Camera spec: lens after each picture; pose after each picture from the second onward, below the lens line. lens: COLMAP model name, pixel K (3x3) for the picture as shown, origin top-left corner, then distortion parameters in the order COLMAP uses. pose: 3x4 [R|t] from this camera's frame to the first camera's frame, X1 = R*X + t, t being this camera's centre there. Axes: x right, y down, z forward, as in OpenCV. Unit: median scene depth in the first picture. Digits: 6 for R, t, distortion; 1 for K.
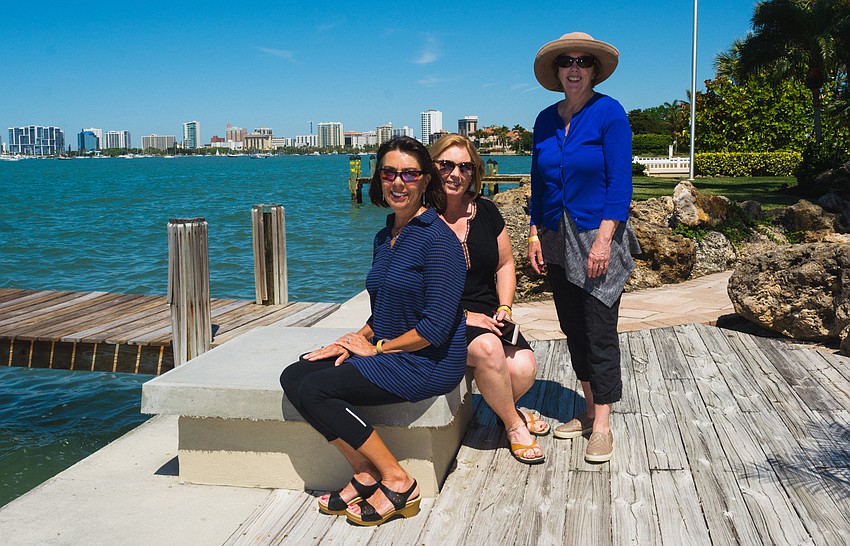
lens RADIAL K [[934.3, 0, 425.0], [0, 934.3, 243.7], [0, 0, 1]] dist [-0.085565, -0.016652]
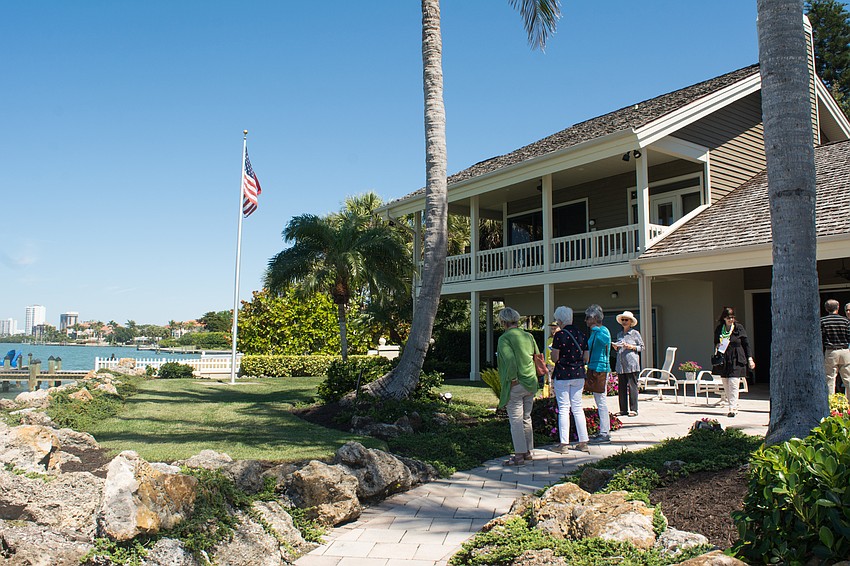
lens RADIAL K [[652.5, 0, 425.0], [0, 652.5, 283.0], [0, 0, 1]] dist [-0.000396, -0.000549]
pose [[0.870593, 0.058643, 0.488496, 0.095936], [0.032293, 0.983919, -0.175670, -0.039173], [-0.490943, 0.168712, 0.854700, 0.209427]]
